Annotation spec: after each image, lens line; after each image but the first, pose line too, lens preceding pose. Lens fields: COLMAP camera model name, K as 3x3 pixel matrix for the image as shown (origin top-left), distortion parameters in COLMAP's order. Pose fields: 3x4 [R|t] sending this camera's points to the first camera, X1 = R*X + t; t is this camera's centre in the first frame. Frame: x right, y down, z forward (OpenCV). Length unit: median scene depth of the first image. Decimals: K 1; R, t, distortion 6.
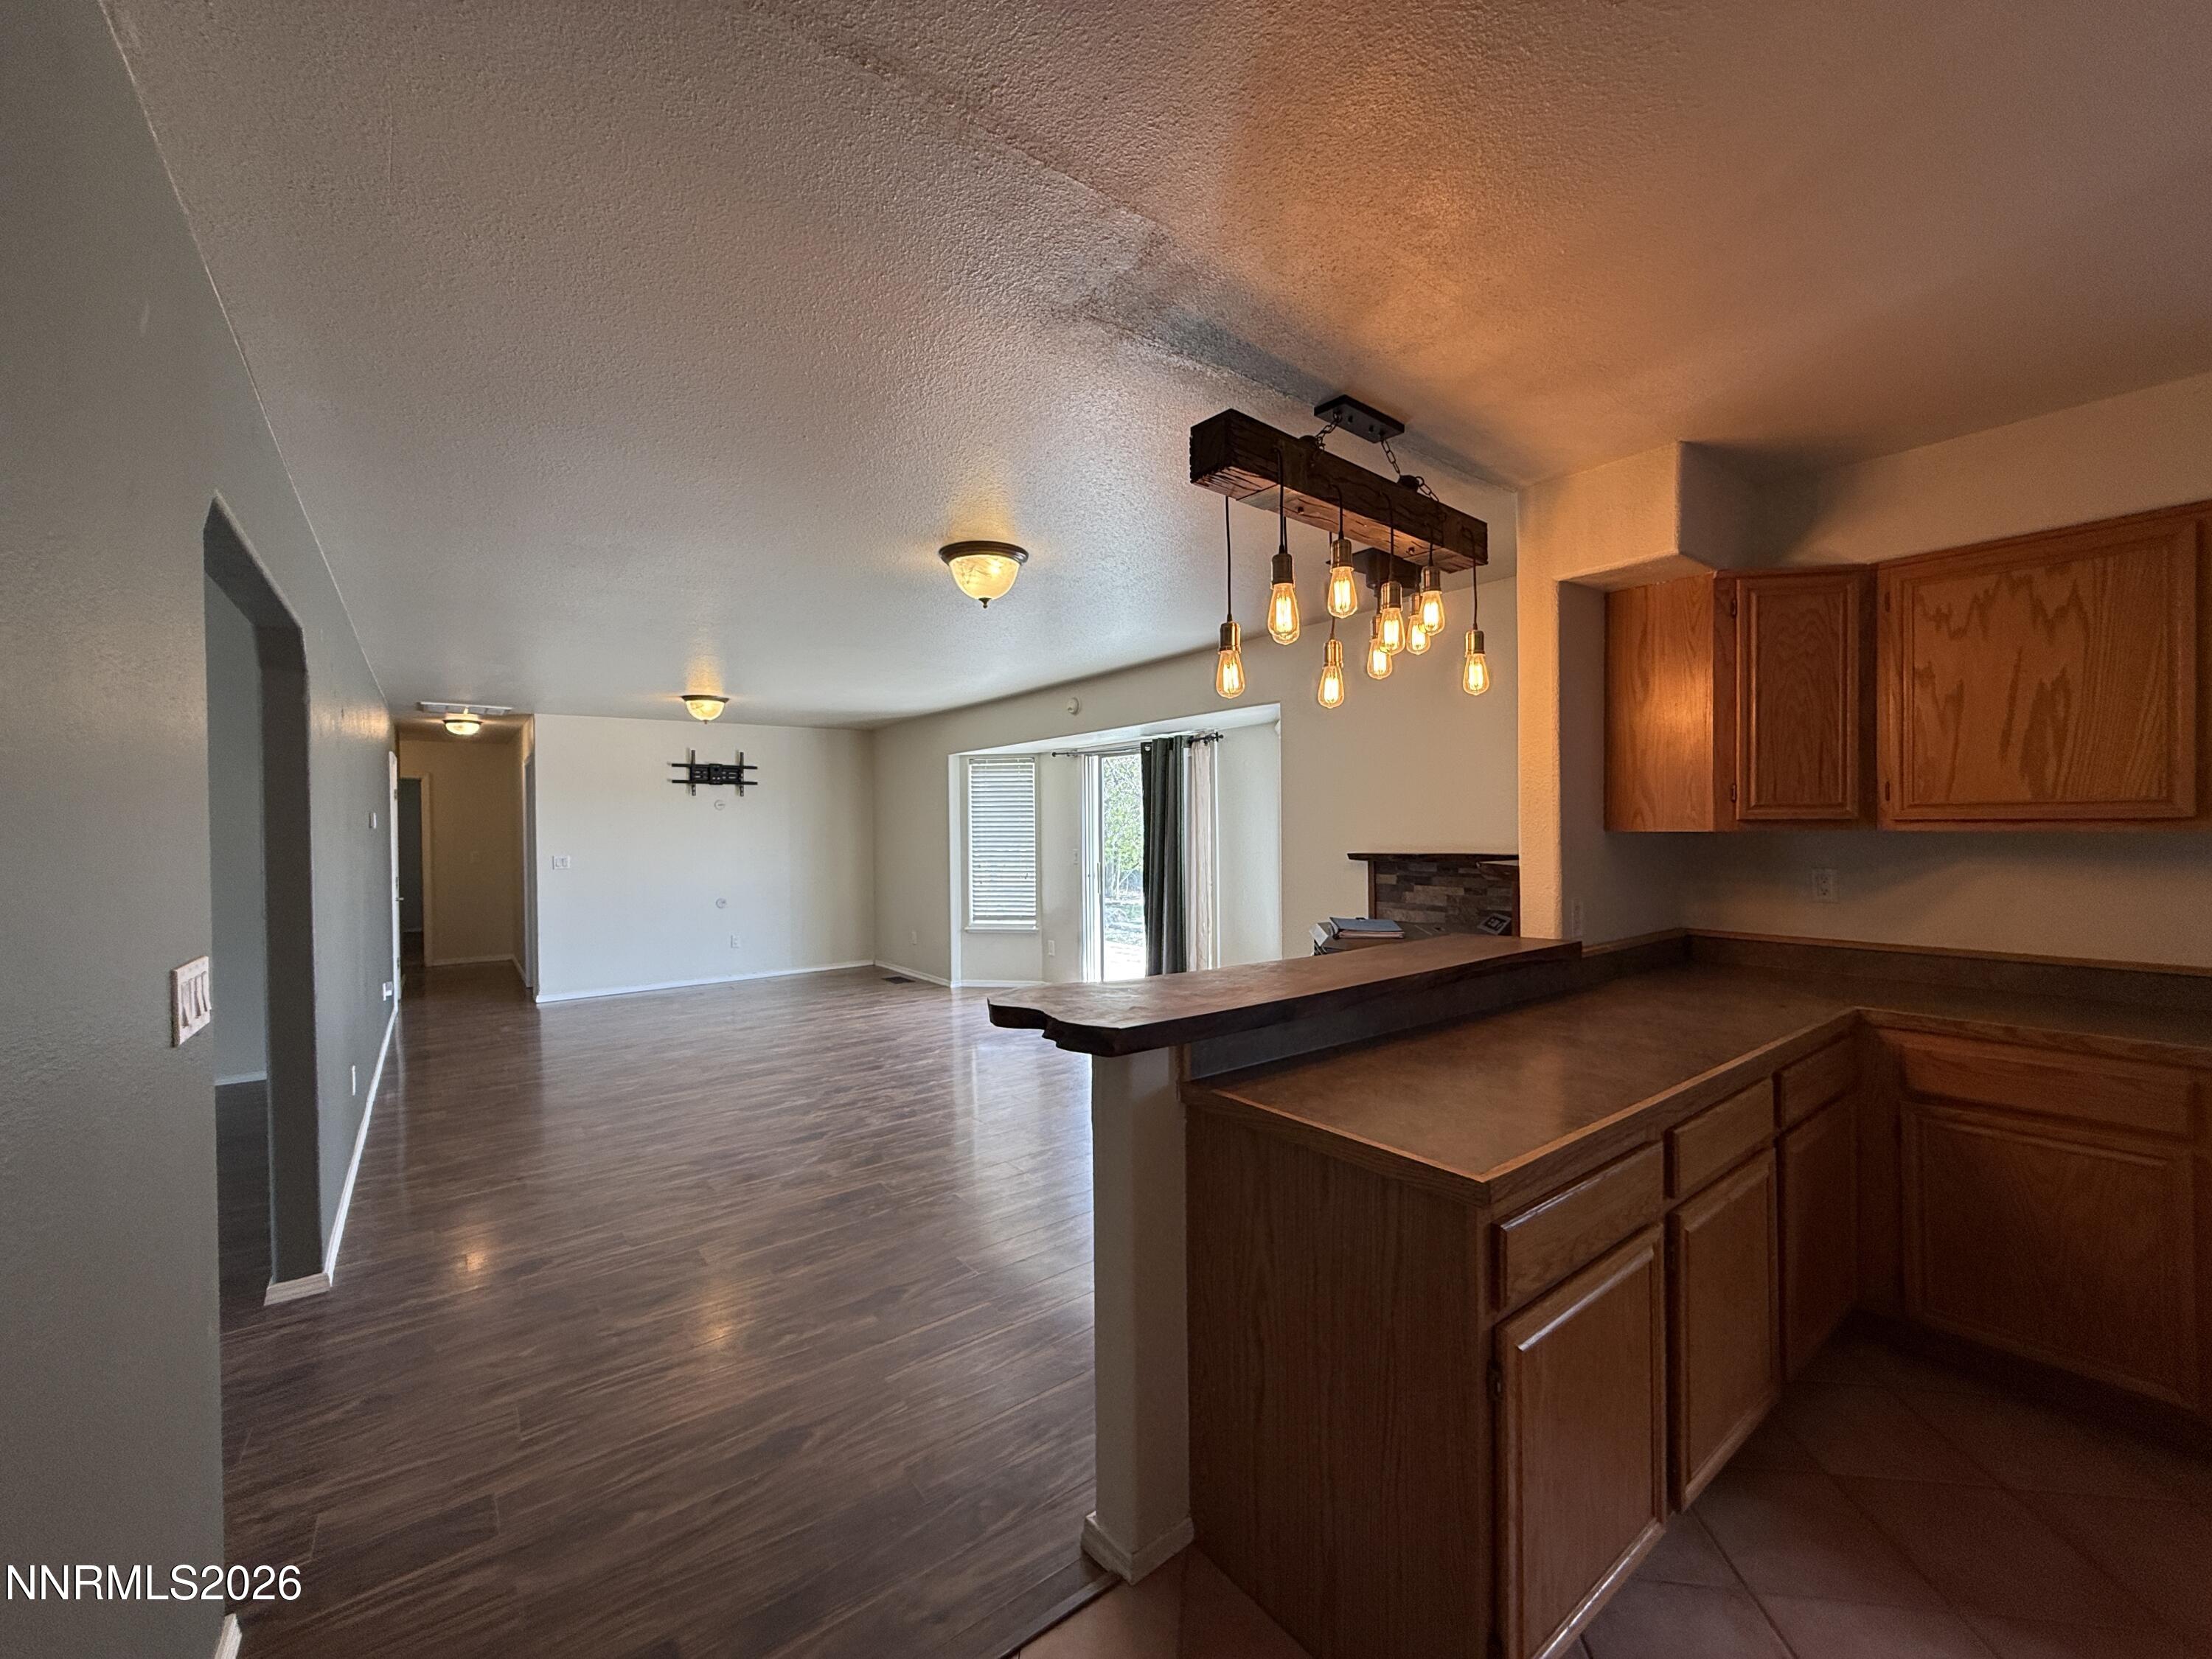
lens RADIAL K [[878.6, 0, 1102.1], [0, 878.6, 834.2], [0, 0, 1]] dist [0.001083, -0.000088]
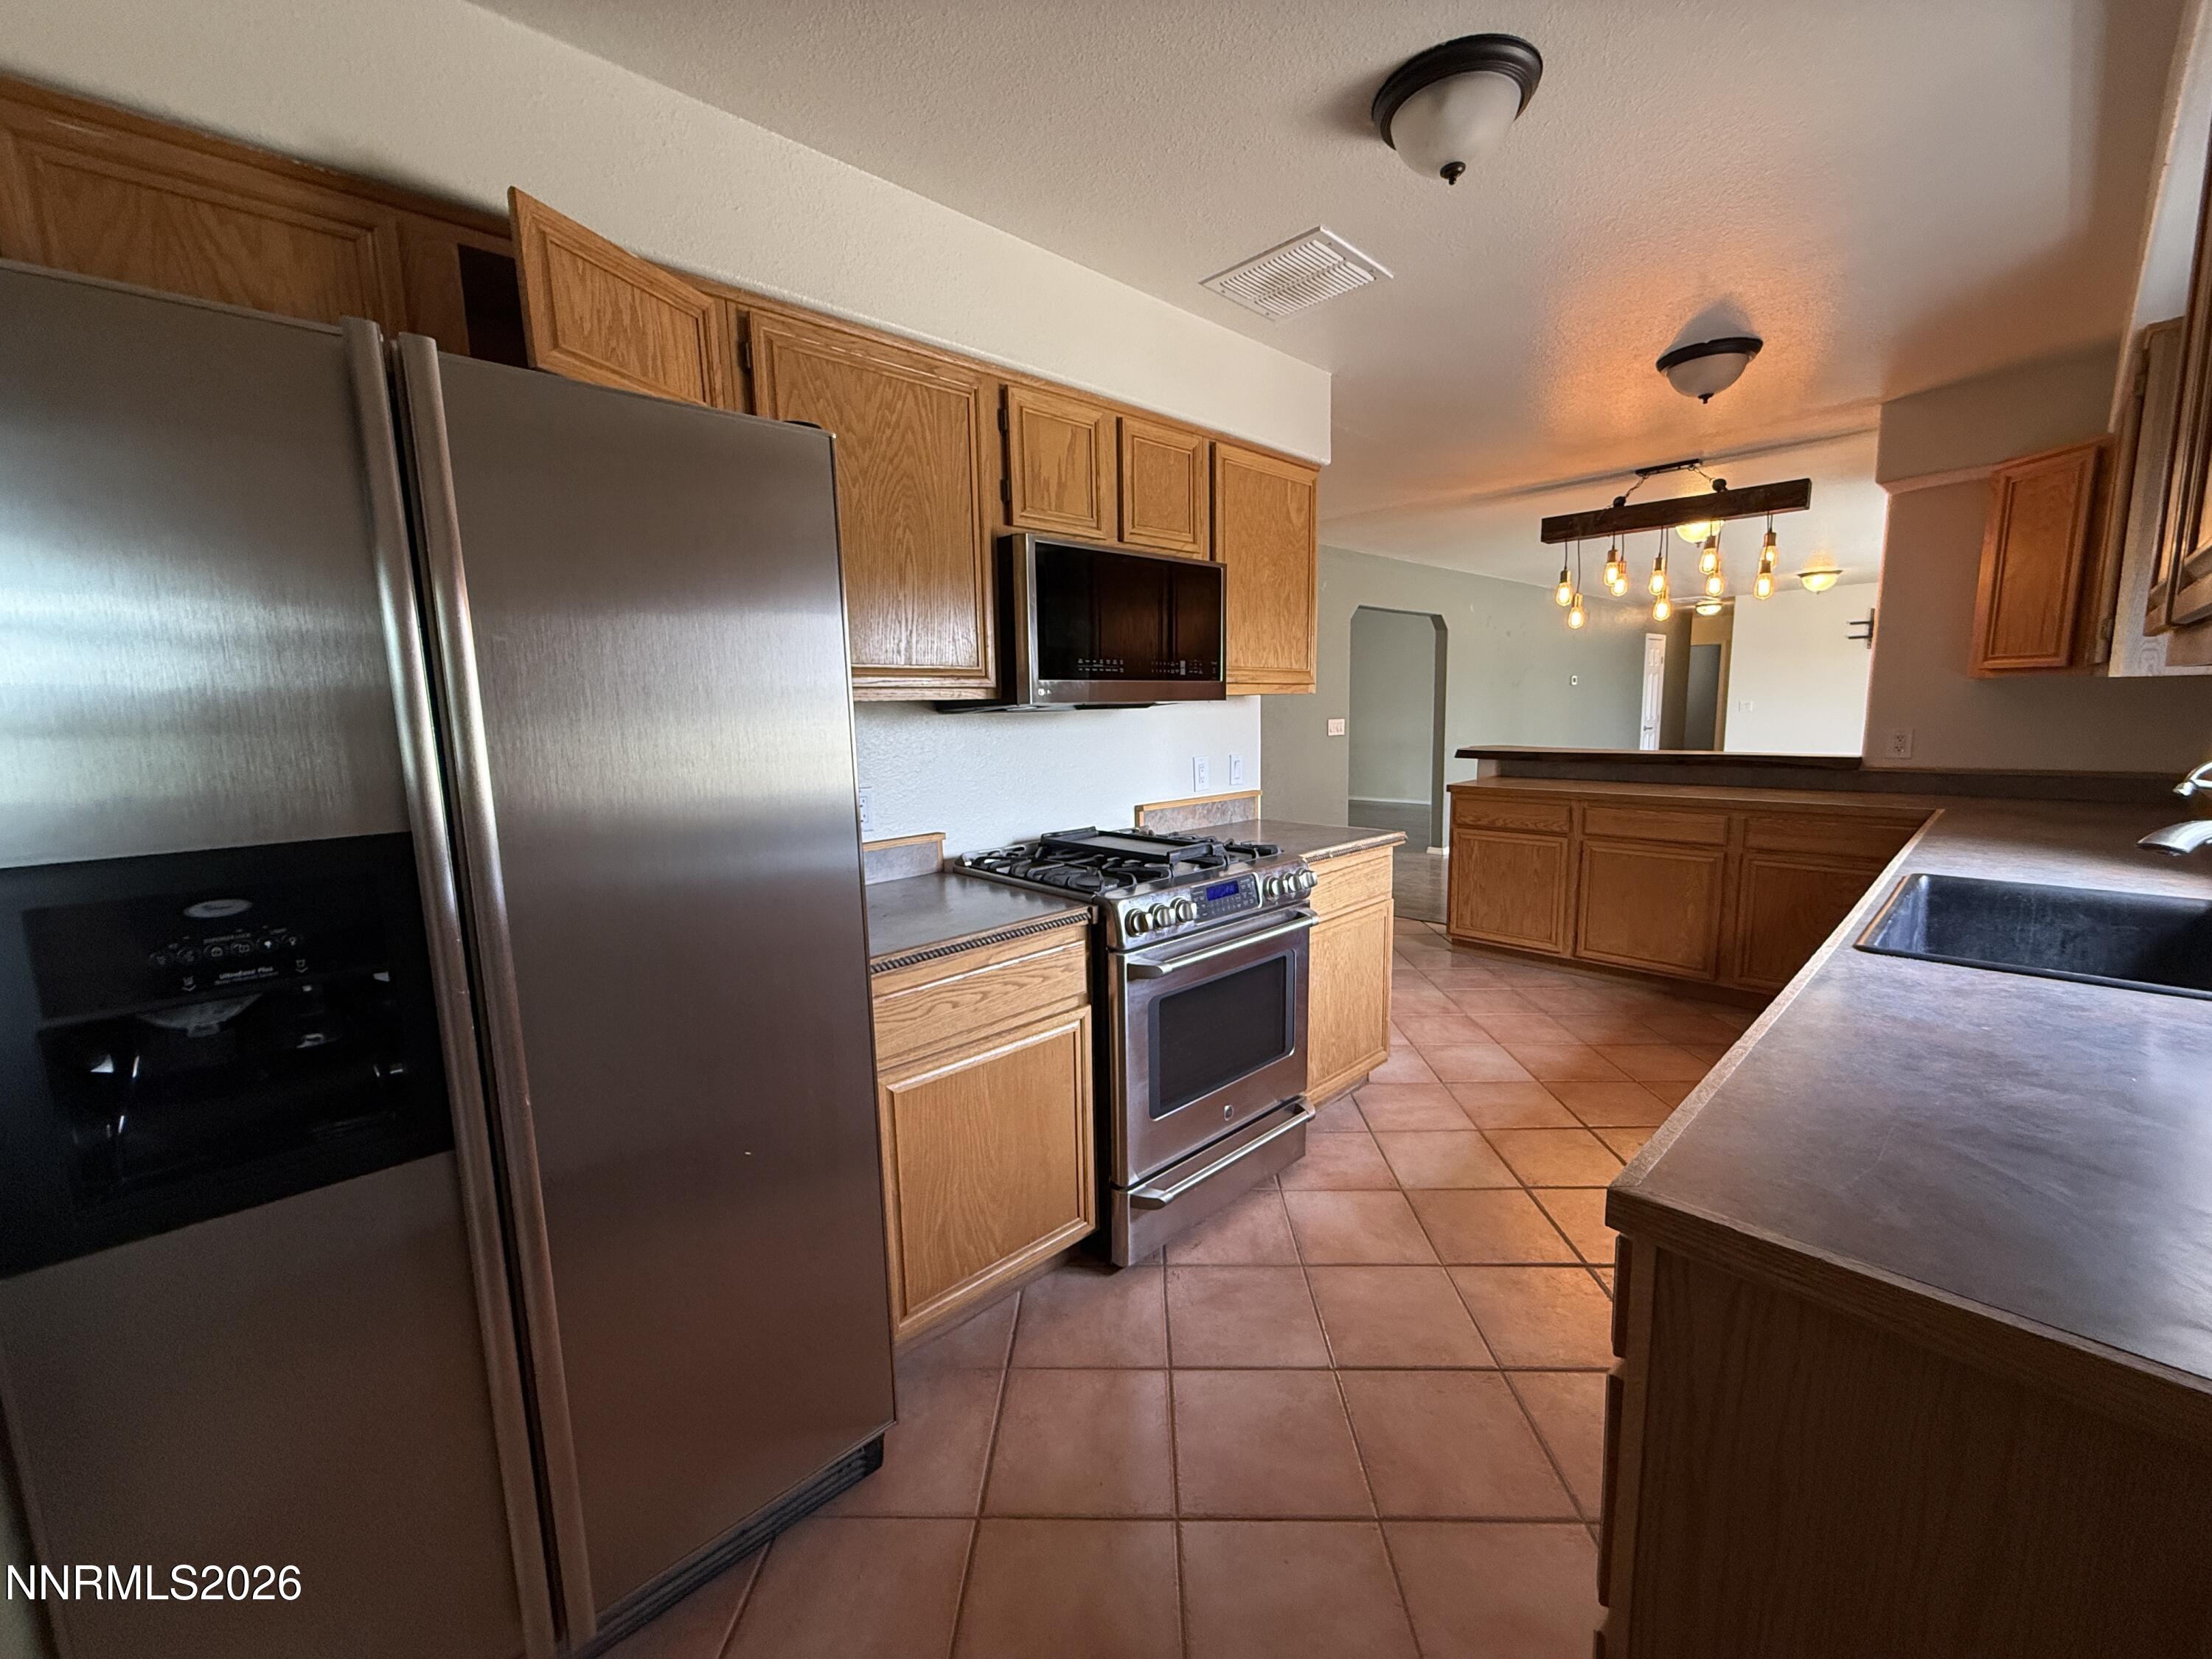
lens RADIAL K [[878.6, 0, 1102.1], [0, 878.6, 834.2], [0, 0, 1]] dist [0.001083, -0.000088]
pose [[0.107697, 0.154652, -0.982082, 2.425651], [0.014676, 0.987472, 0.157110, -0.001078], [0.994075, -0.031334, 0.104078, -0.507328]]
